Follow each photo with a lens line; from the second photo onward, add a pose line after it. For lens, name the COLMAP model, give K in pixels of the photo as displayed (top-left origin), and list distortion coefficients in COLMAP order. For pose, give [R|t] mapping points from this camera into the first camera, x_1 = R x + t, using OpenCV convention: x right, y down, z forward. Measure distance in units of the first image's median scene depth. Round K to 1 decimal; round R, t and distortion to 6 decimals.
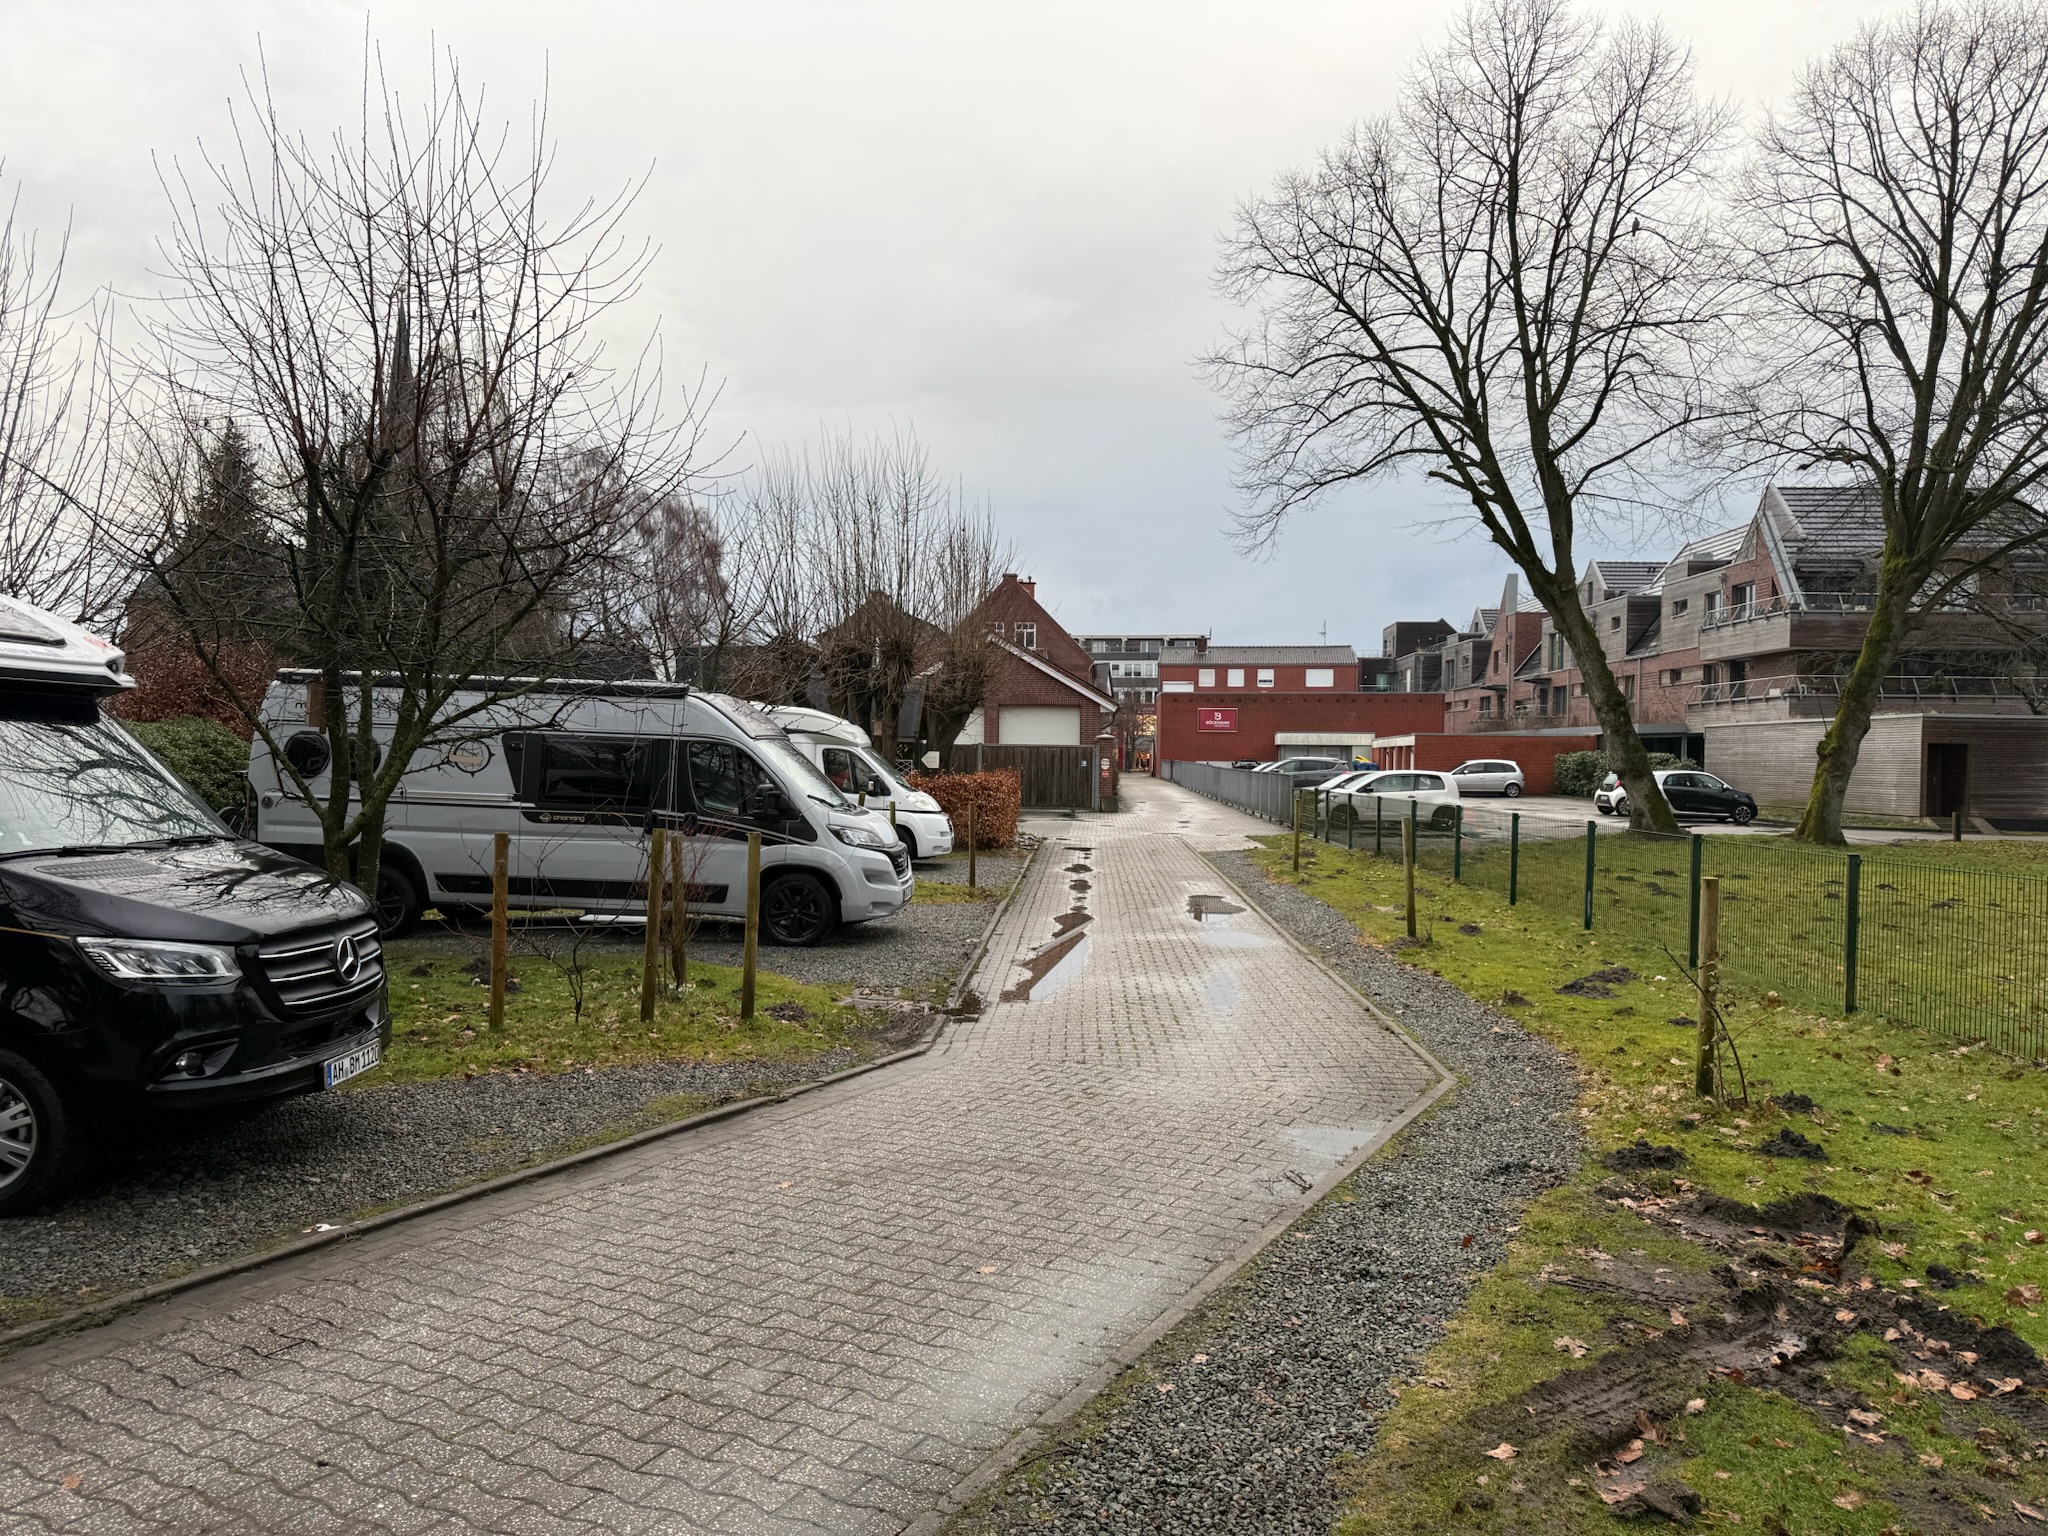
lens RADIAL K [[1443.0, 0, 1023.1], [0, 1443.0, 774.8], [0, 0, 1]] dist [0.007621, -0.007907]
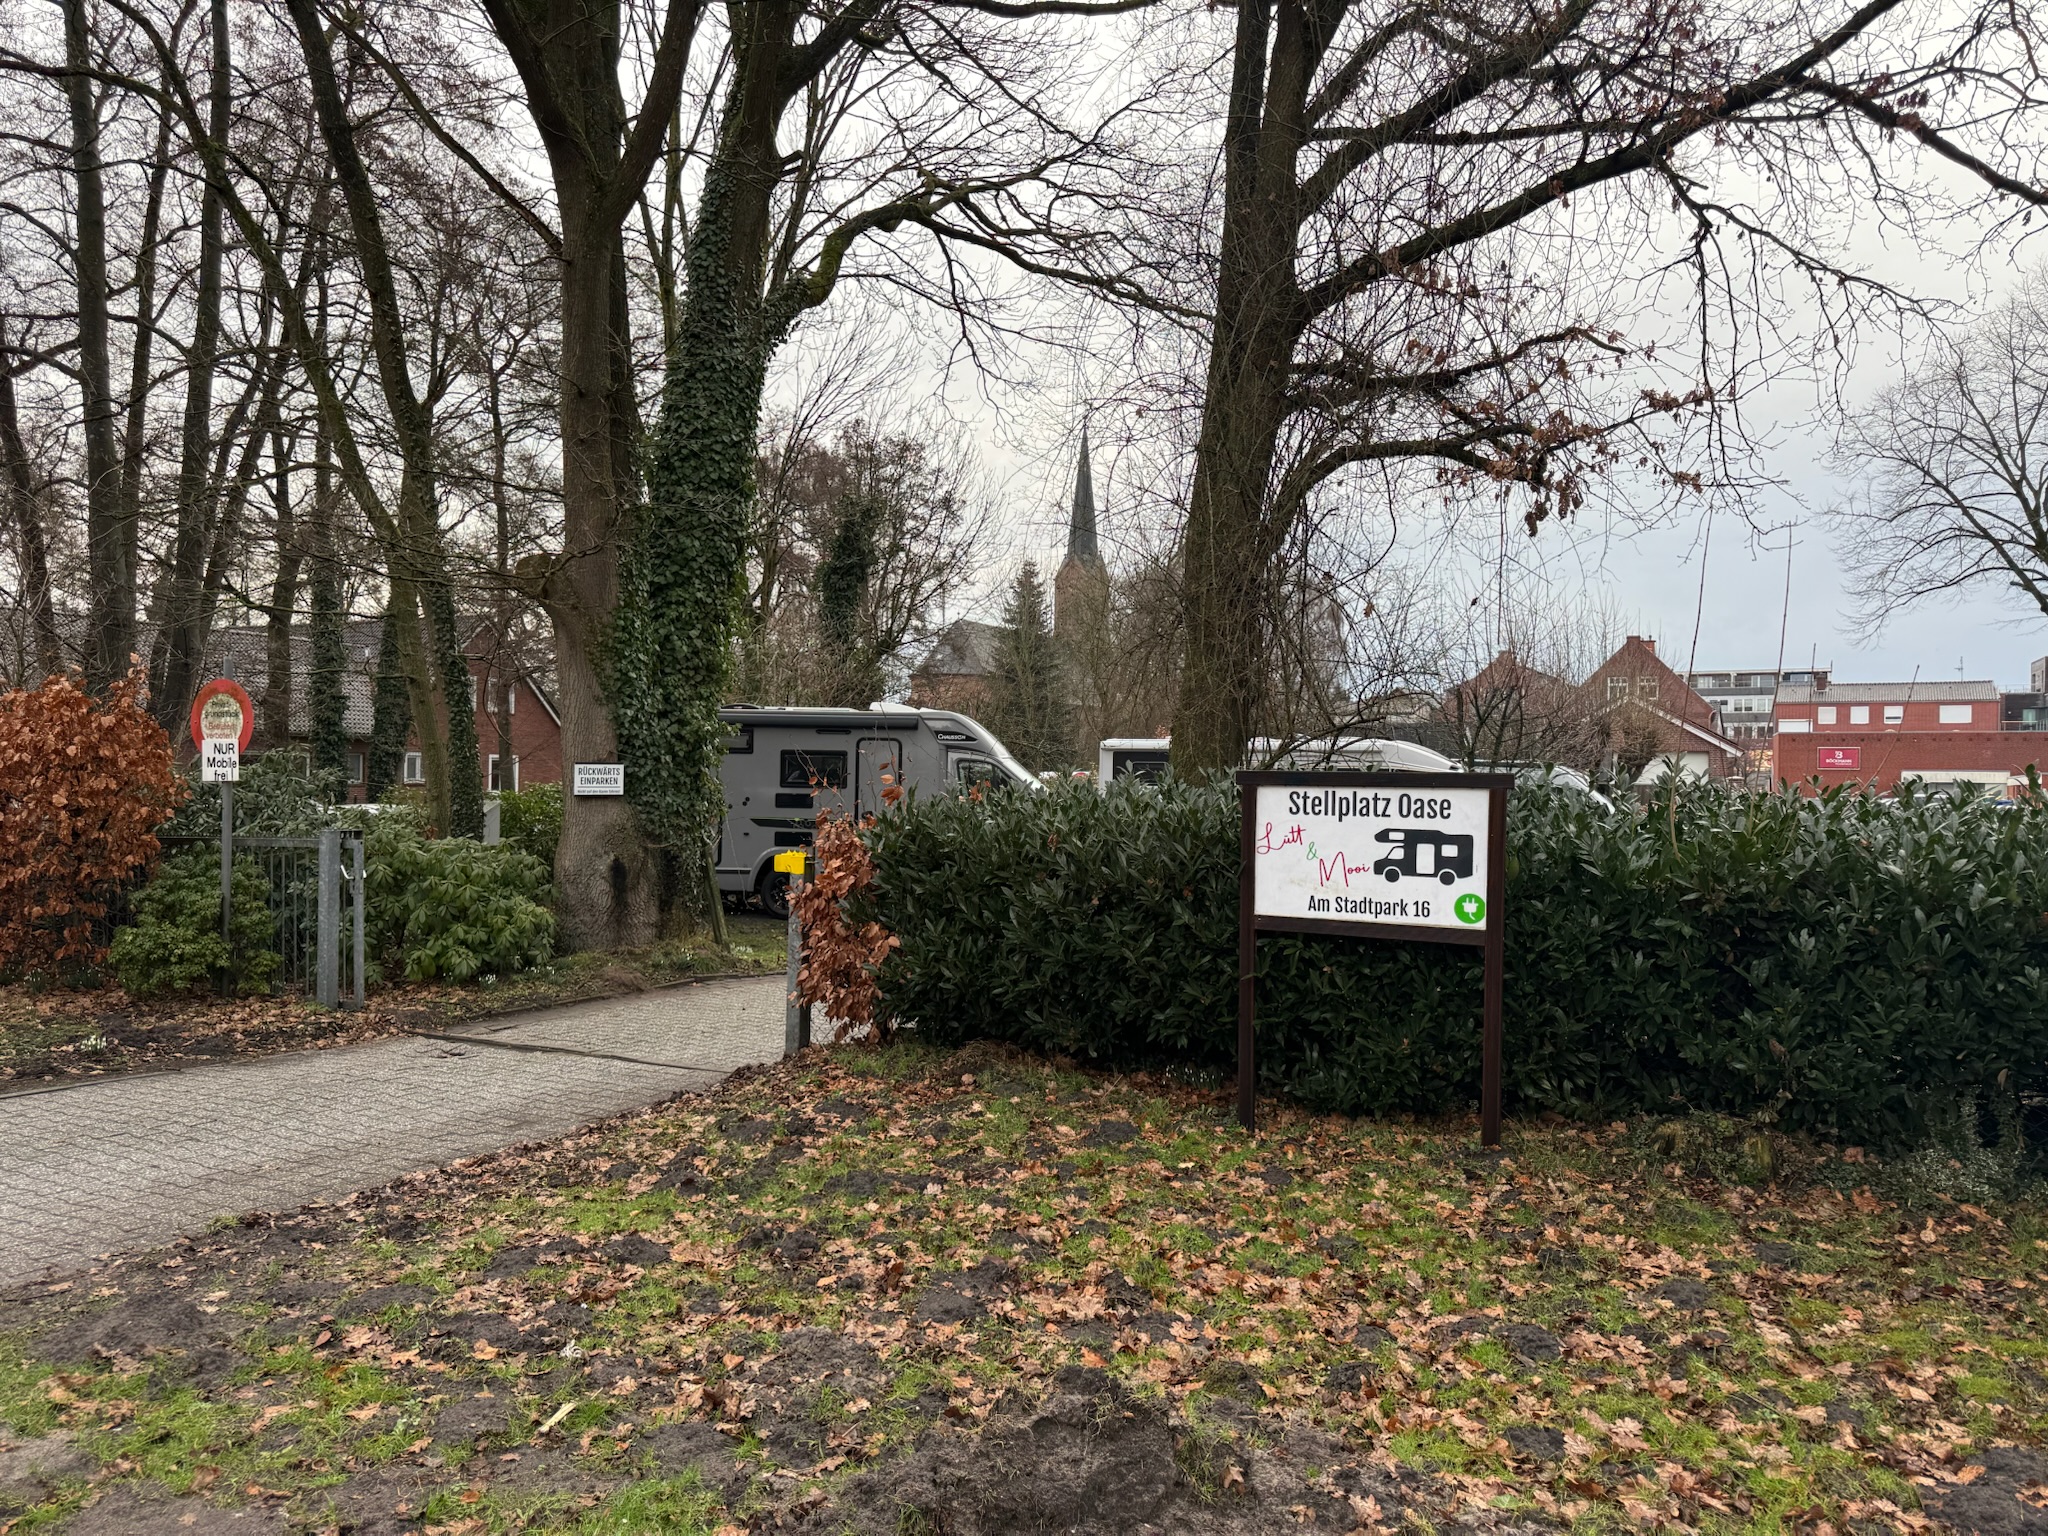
lens RADIAL K [[1443.0, 0, 1030.5], [0, 1443.0, 765.4], [0, 0, 1]] dist [0.007621, -0.007907]
pose [[0.929193, -0.004819, -0.369564, -0.046214], [-0.006607, 0.999539, -0.029645, 0.004495], [0.369536, 0.029988, 0.928732, -0.388879]]
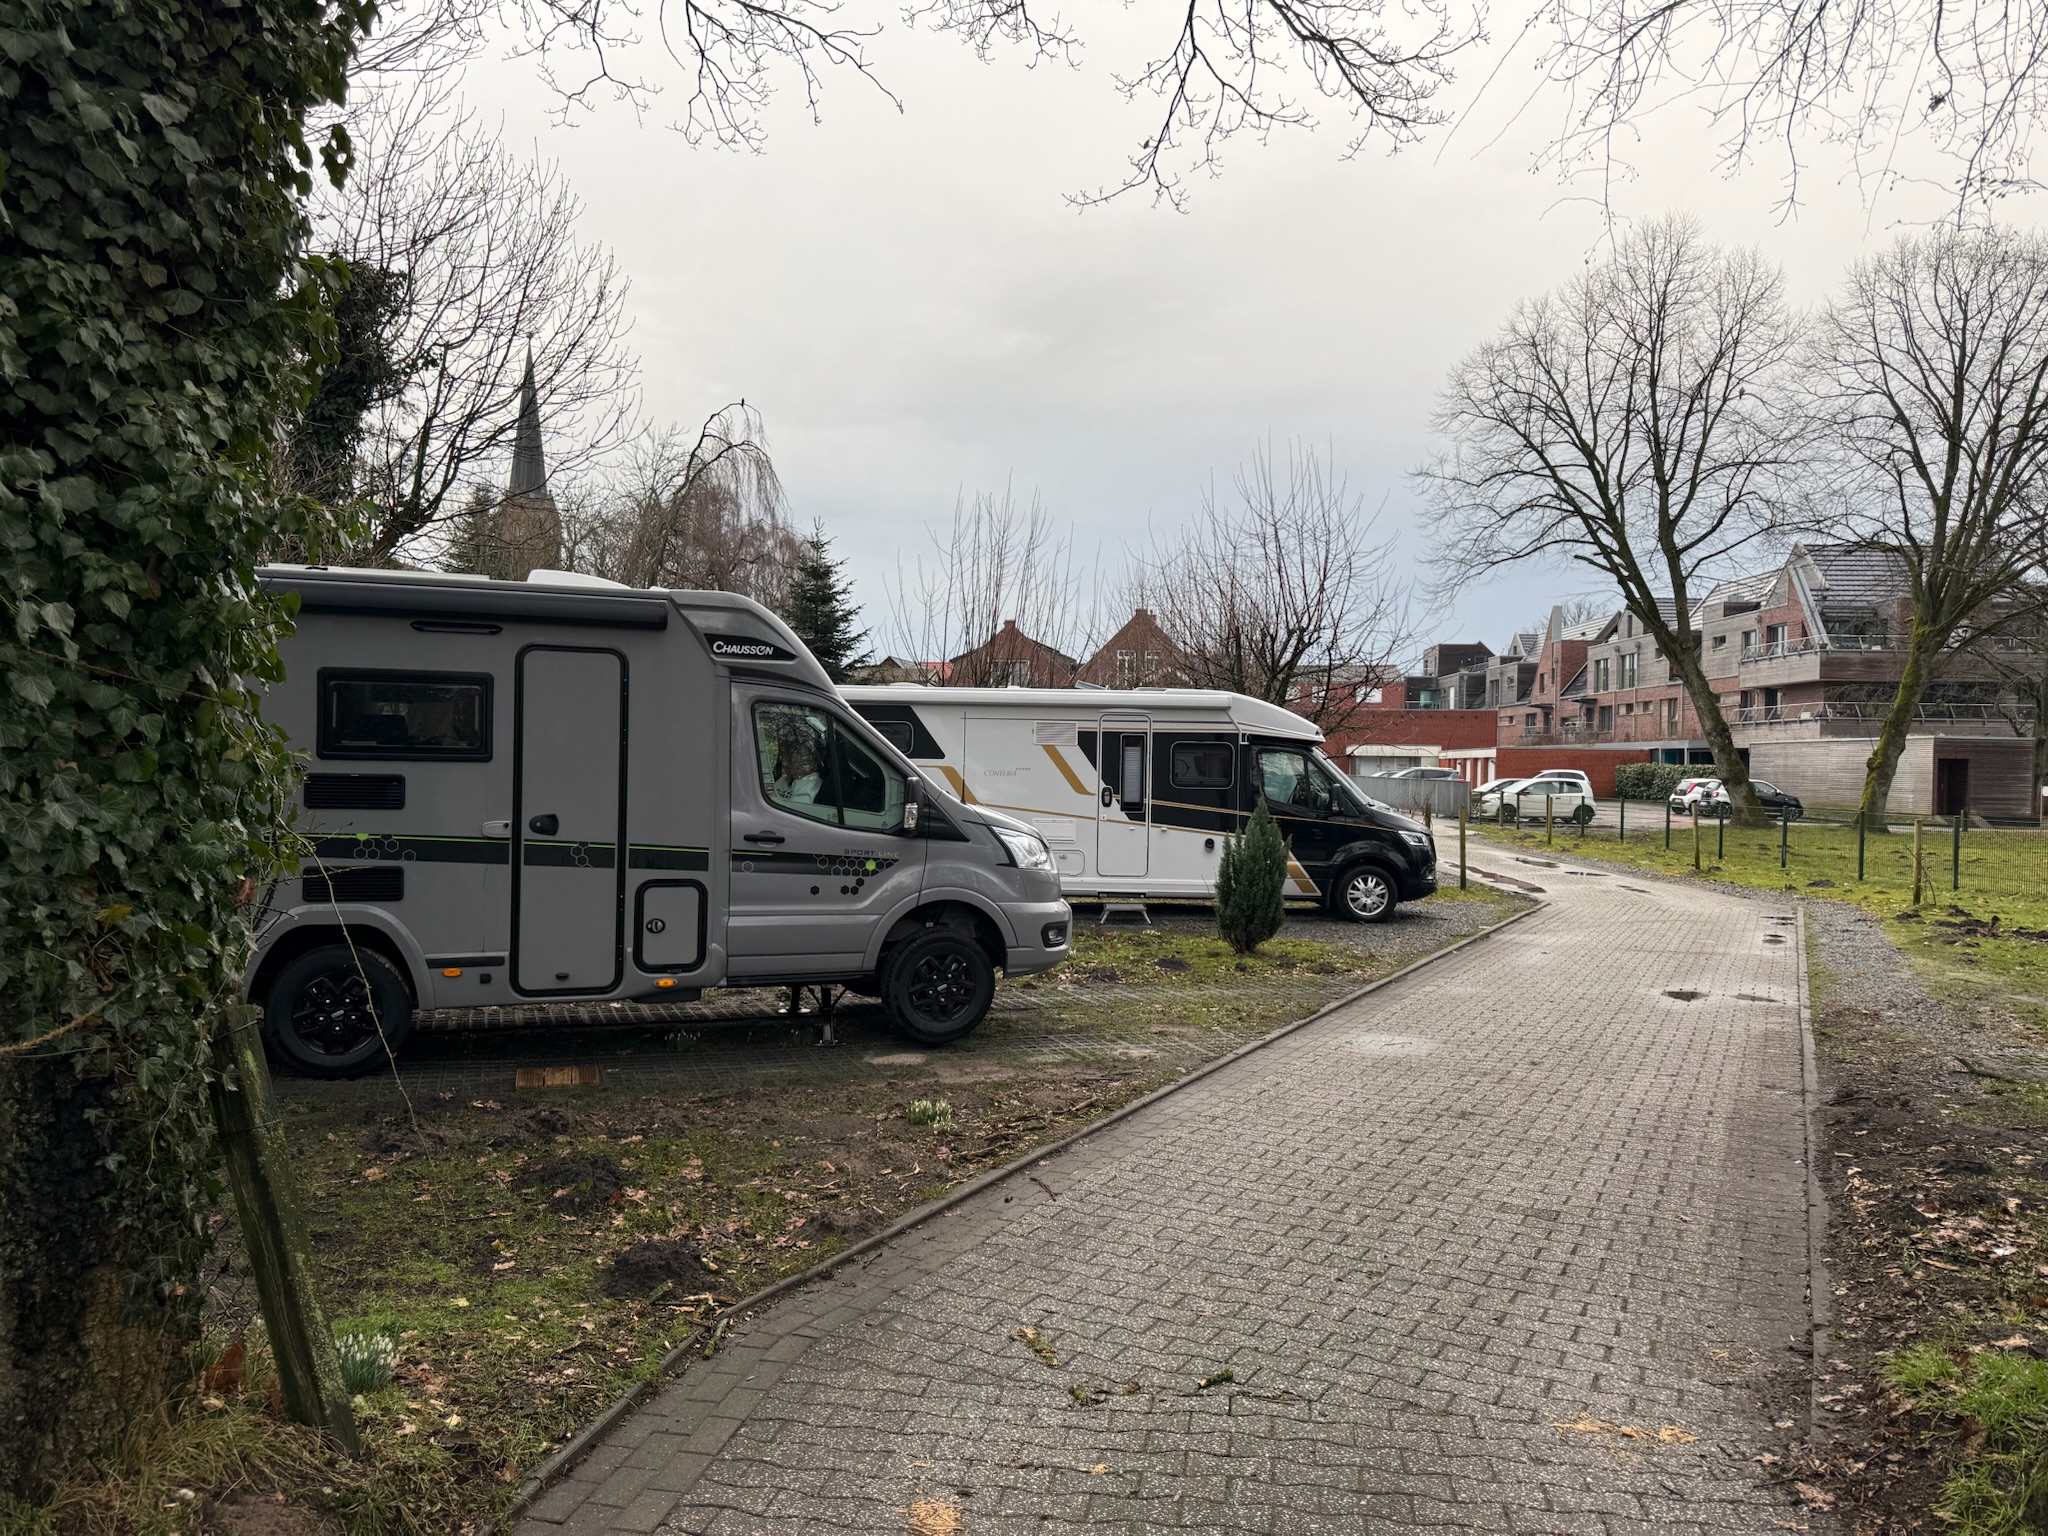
lens RADIAL K [[1443.0, 0, 1030.0], [0, 1443.0, 768.6], [0, 0, 1]] dist [0.007621, -0.007907]
pose [[0.999839, 0.003521, 0.017620, -0.168167], [-0.003354, 0.999949, -0.009499, 0.001764], [-0.017652, 0.009438, 0.999800, -0.224875]]
